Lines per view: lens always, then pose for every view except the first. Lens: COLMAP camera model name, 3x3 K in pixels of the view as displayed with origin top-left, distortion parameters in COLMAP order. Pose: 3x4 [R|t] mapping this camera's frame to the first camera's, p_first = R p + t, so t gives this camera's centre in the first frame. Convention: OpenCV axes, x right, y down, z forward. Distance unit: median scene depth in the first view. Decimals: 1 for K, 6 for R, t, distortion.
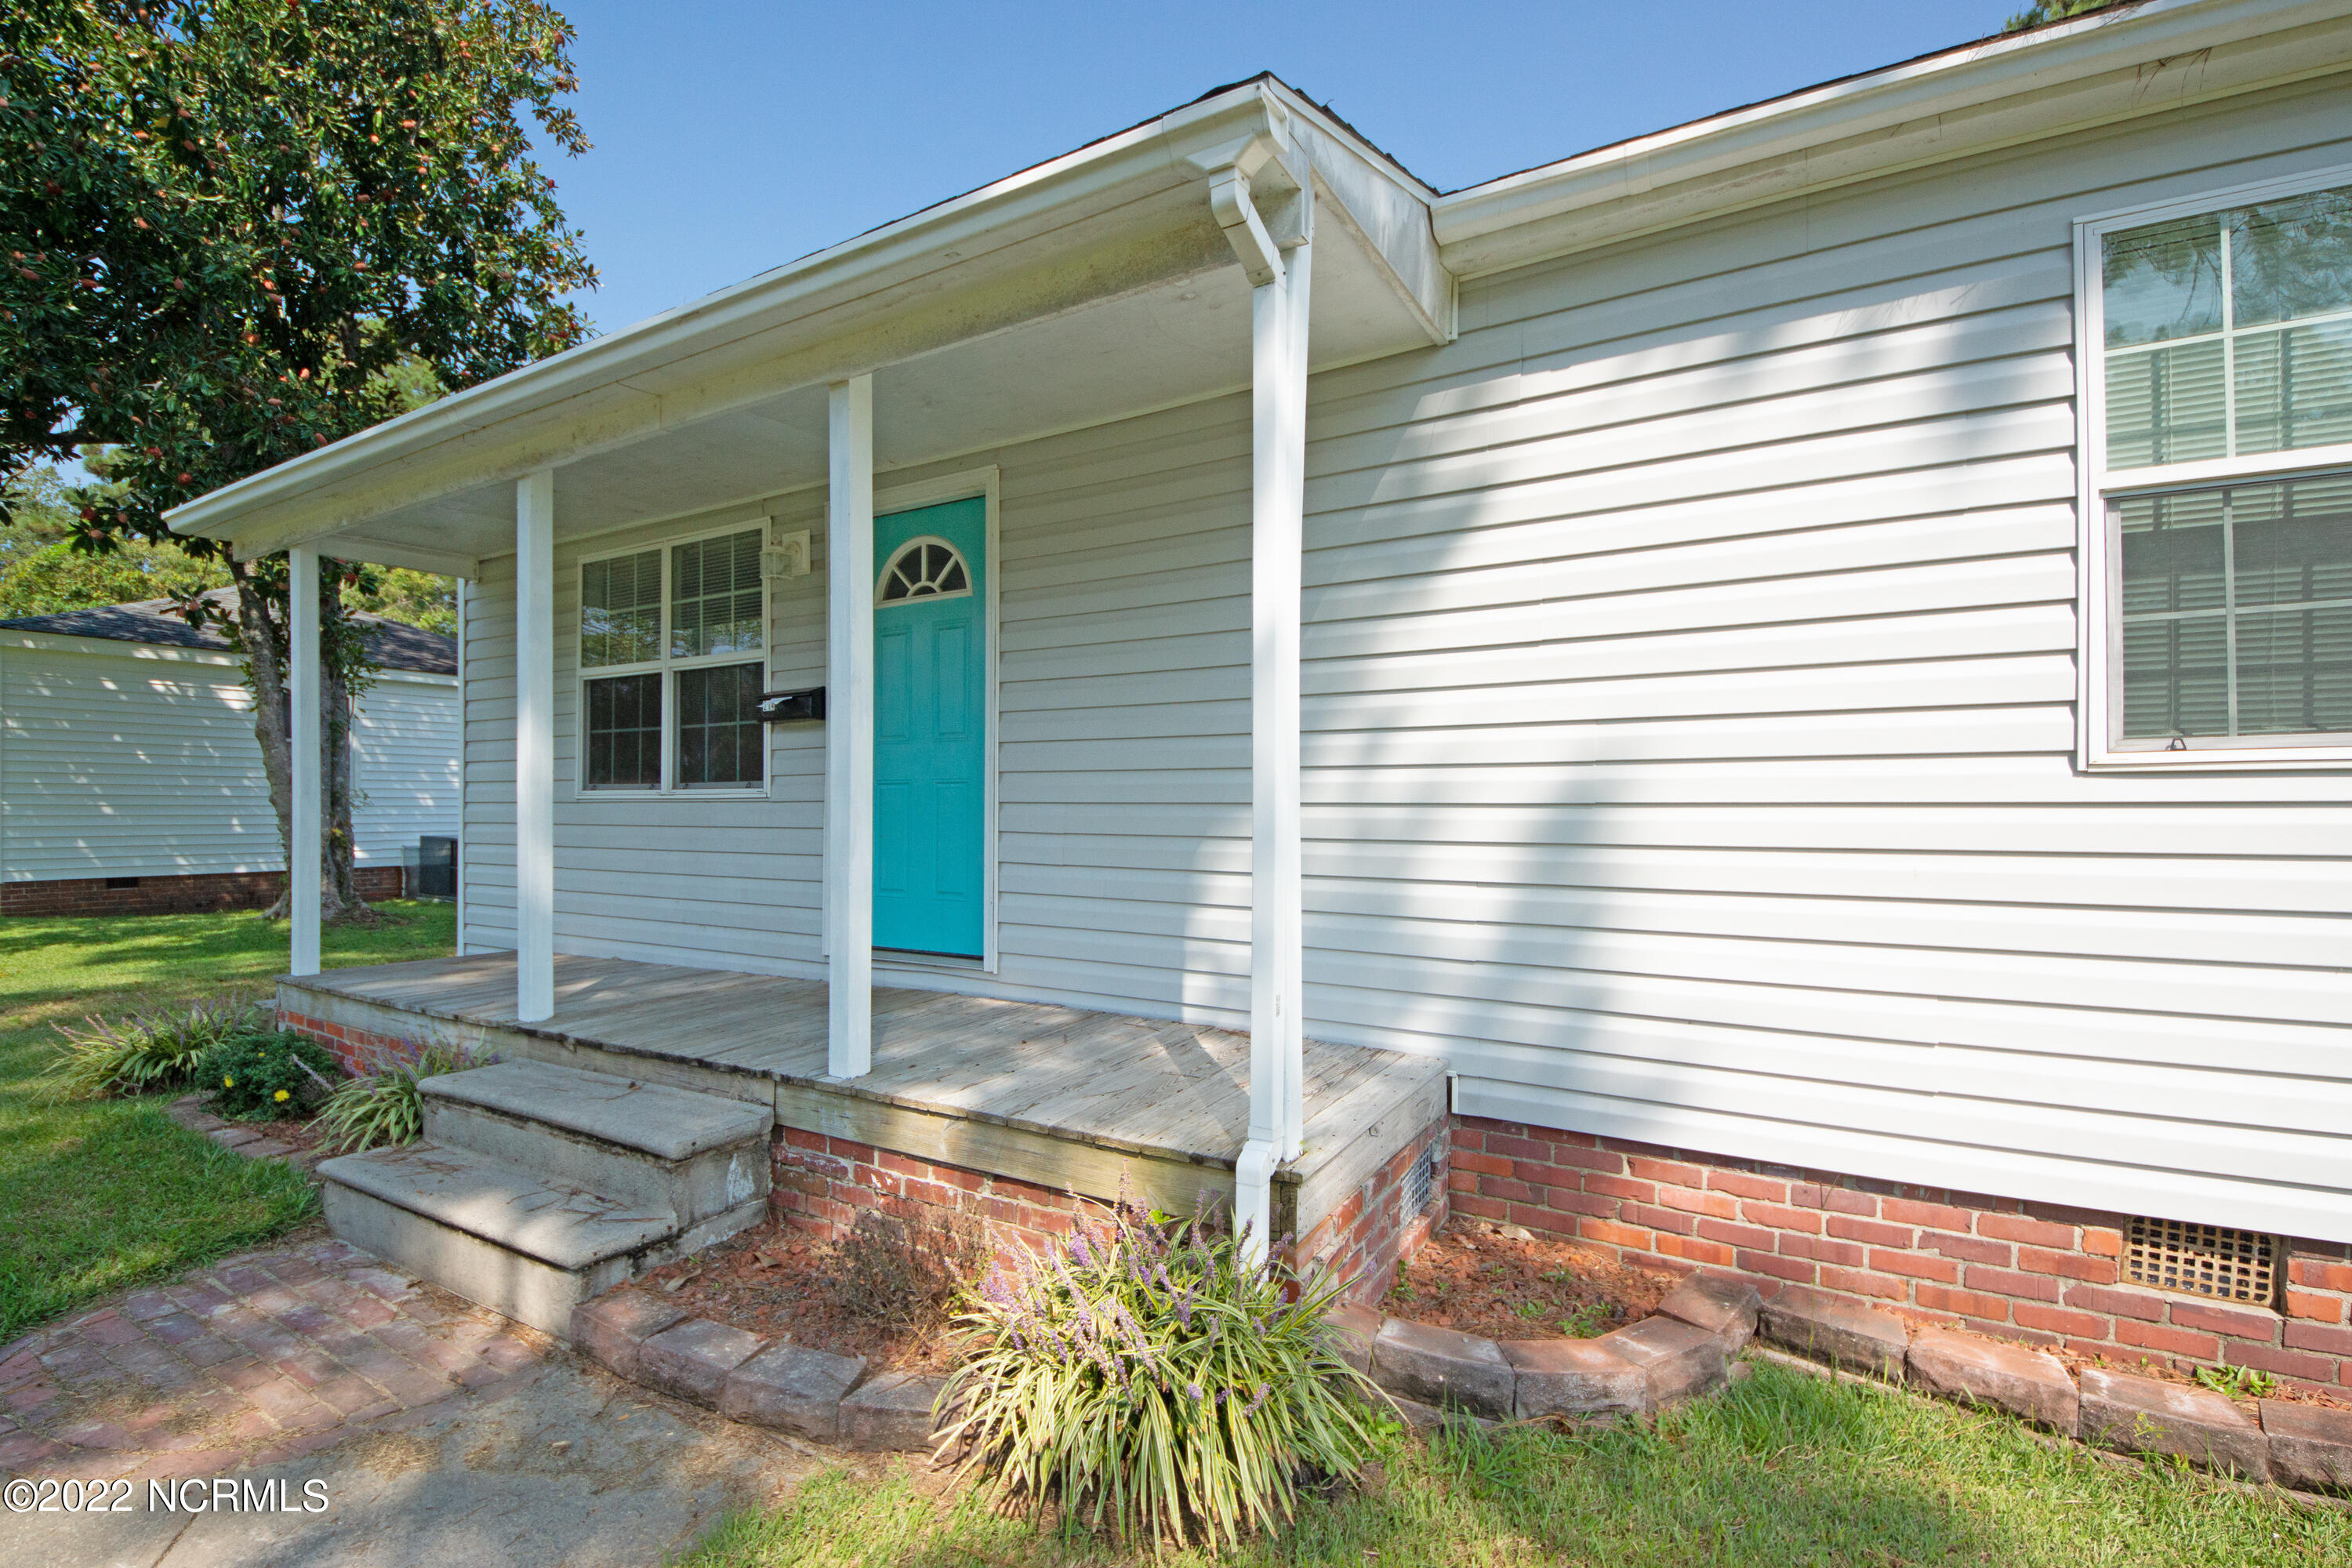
lens RADIAL K [[1036.9, 0, 1165.1], [0, 1036.9, 814.4], [0, 0, 1]] dist [0.044460, -0.037743]
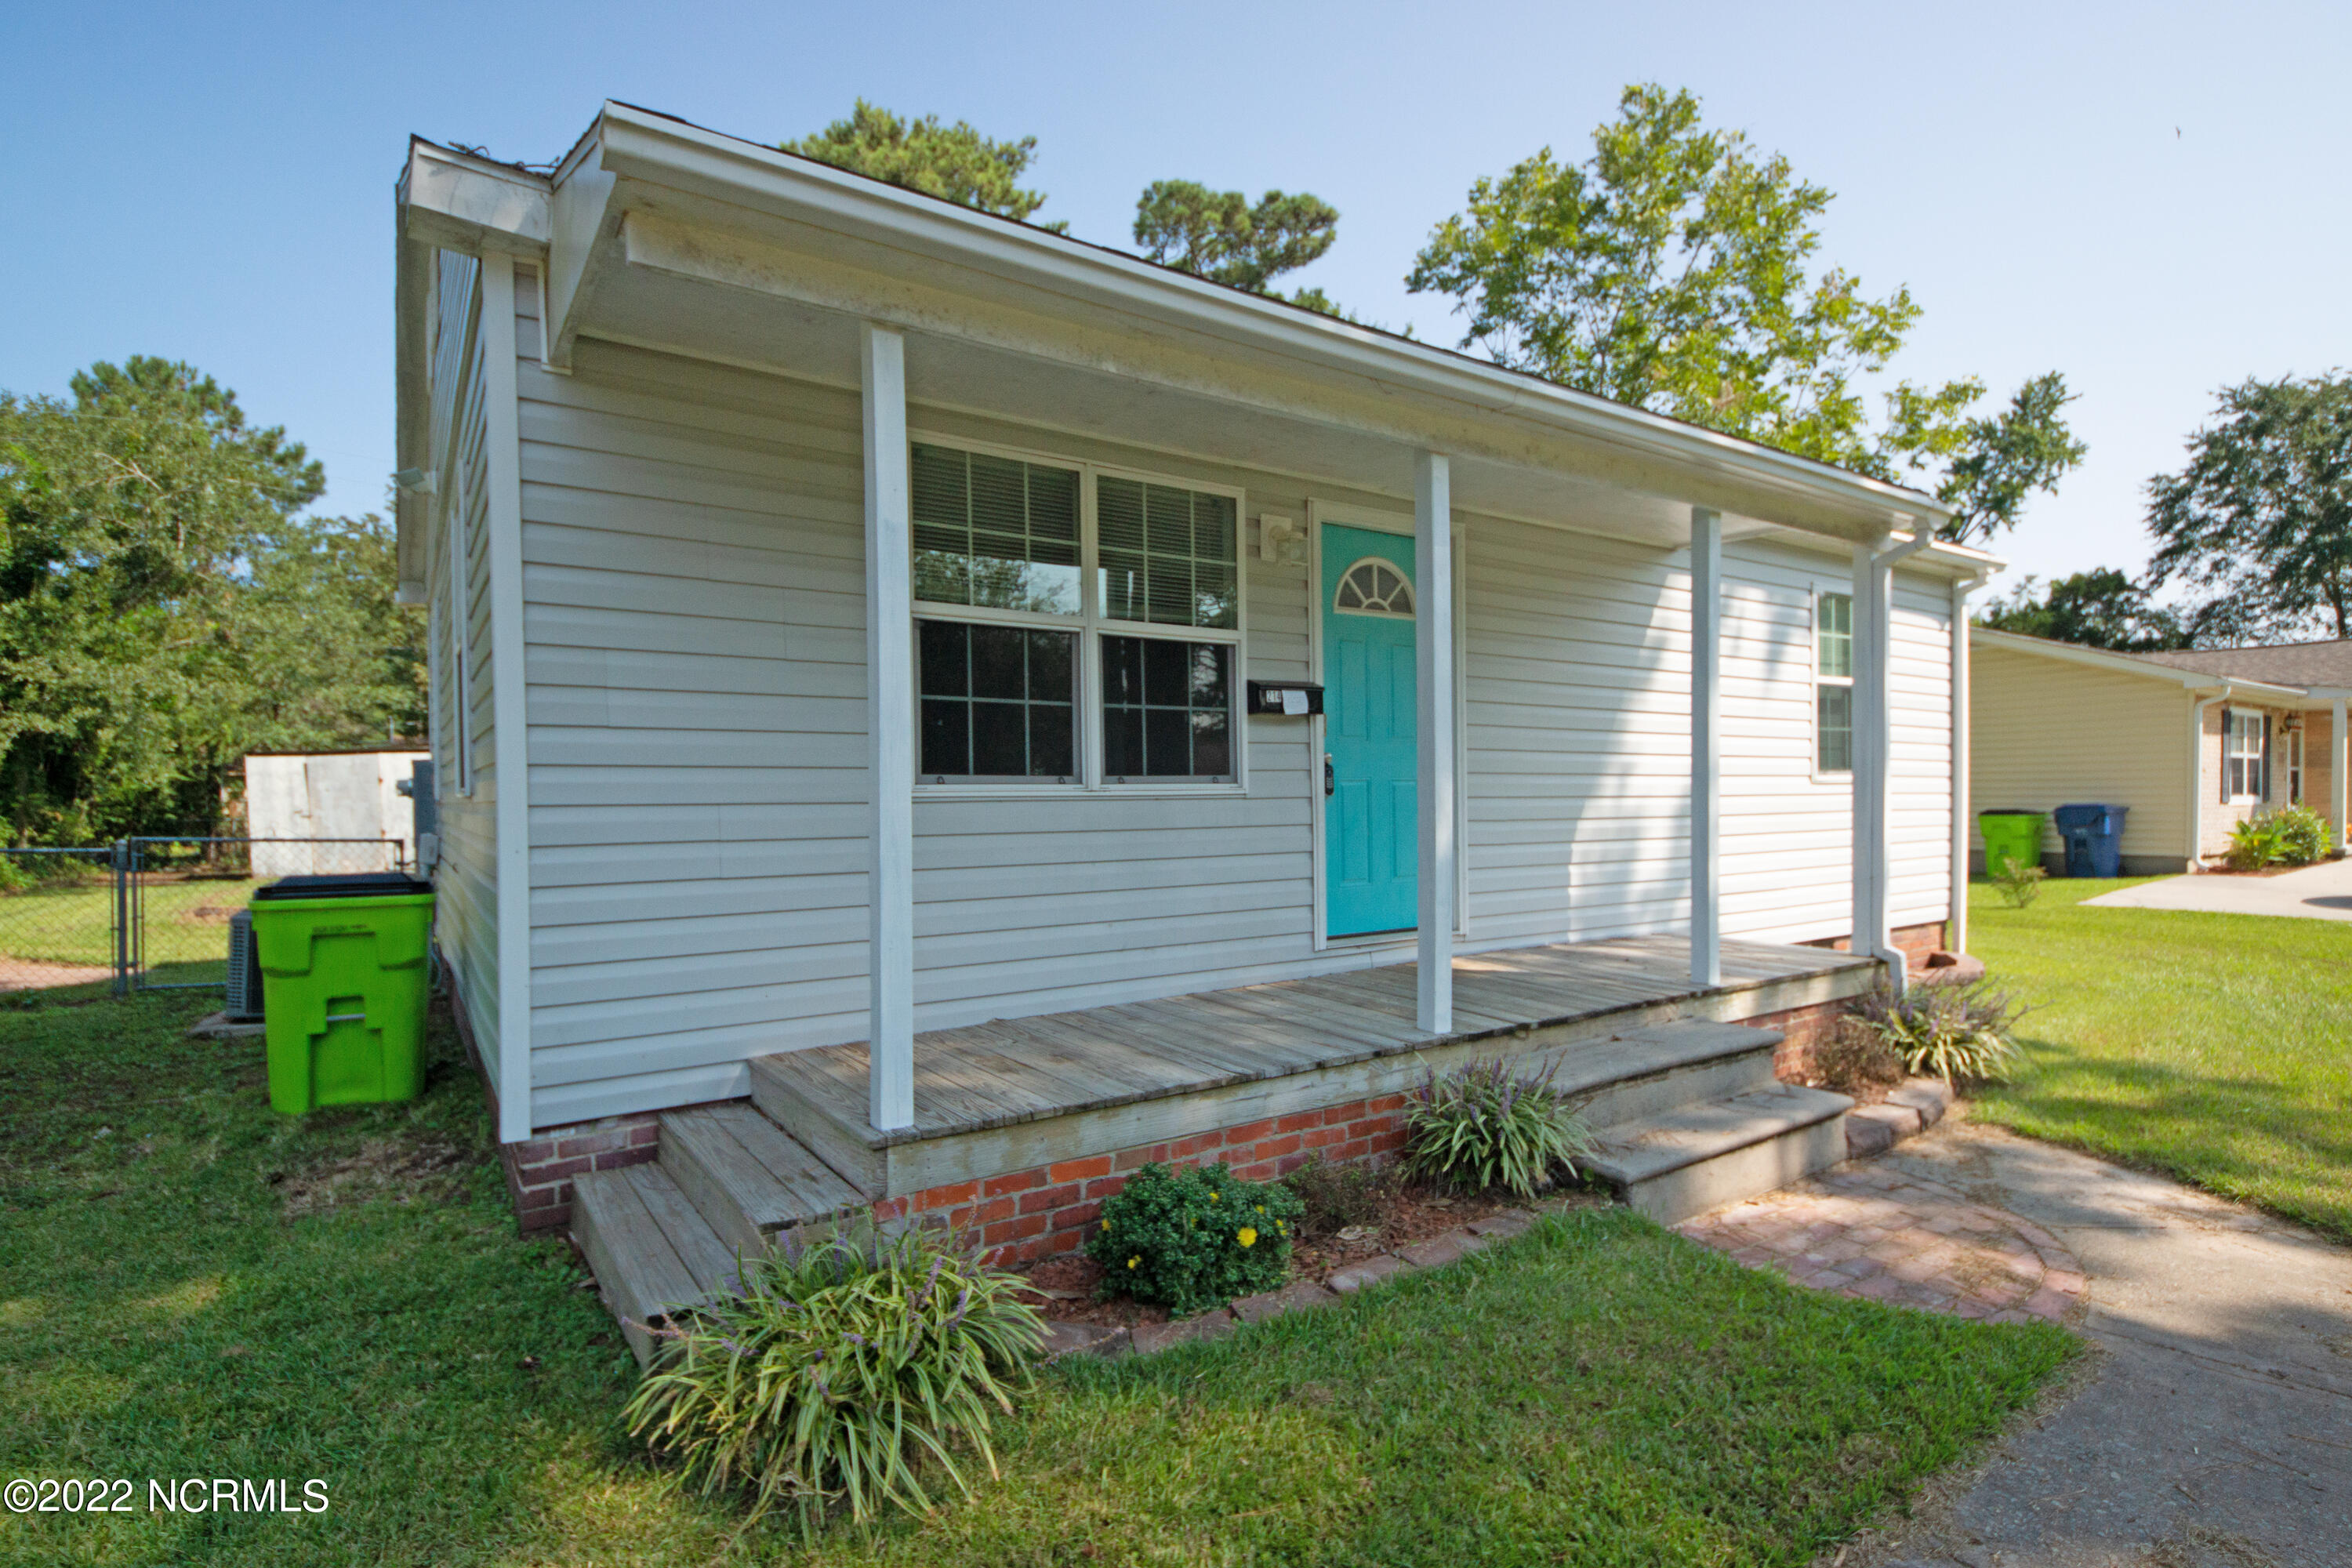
lens RADIAL K [[1137.7, 0, 1168.1], [0, 1137.7, 816.2], [0, 0, 1]] dist [0.029568, -0.027313]
pose [[0.427010, -0.023016, 0.903954, -2.017903], [0.014021, 0.999724, 0.018831, -0.025067], [-0.904138, 0.004633, 0.427215, 0.965976]]
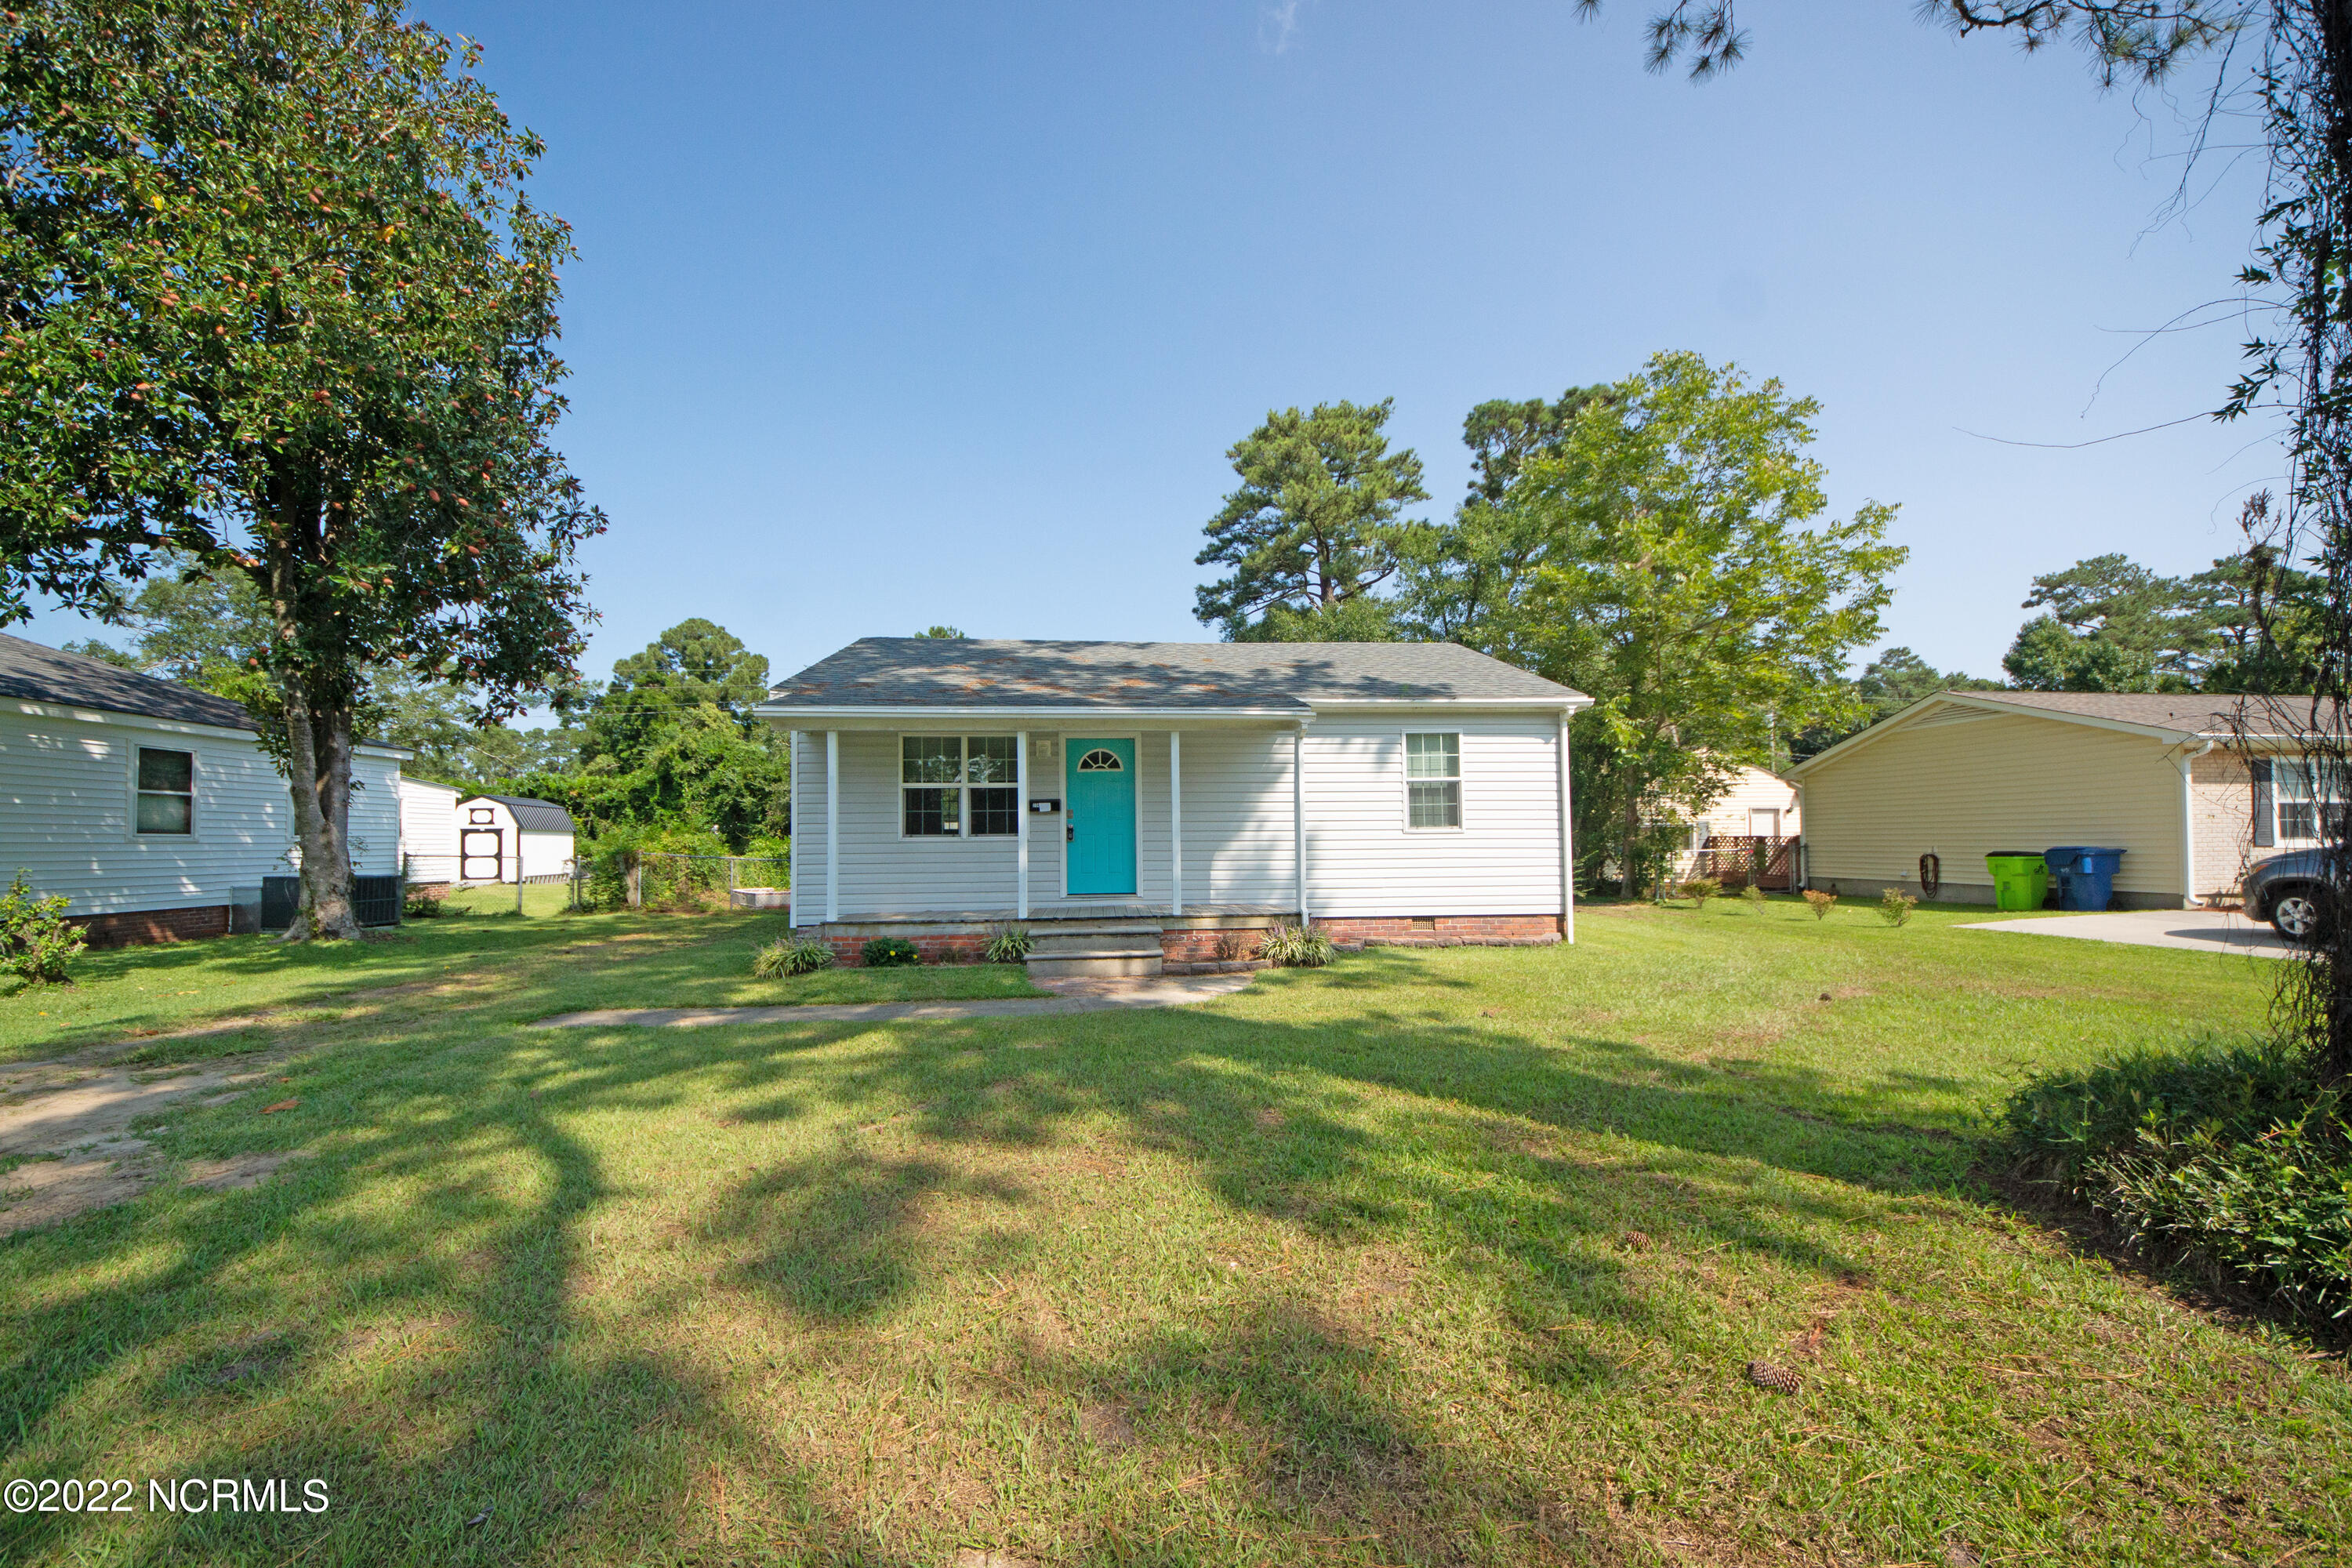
lens RADIAL K [[833.4, 0, 1162.0], [0, 833.4, 817.6], [0, 0, 1]] dist [0.031599, -0.020656]
pose [[0.818172, 0.008065, 0.574917, -1.992211], [0.013819, 0.999337, -0.033685, 0.004290], [-0.574808, 0.035505, 0.817518, -1.366320]]
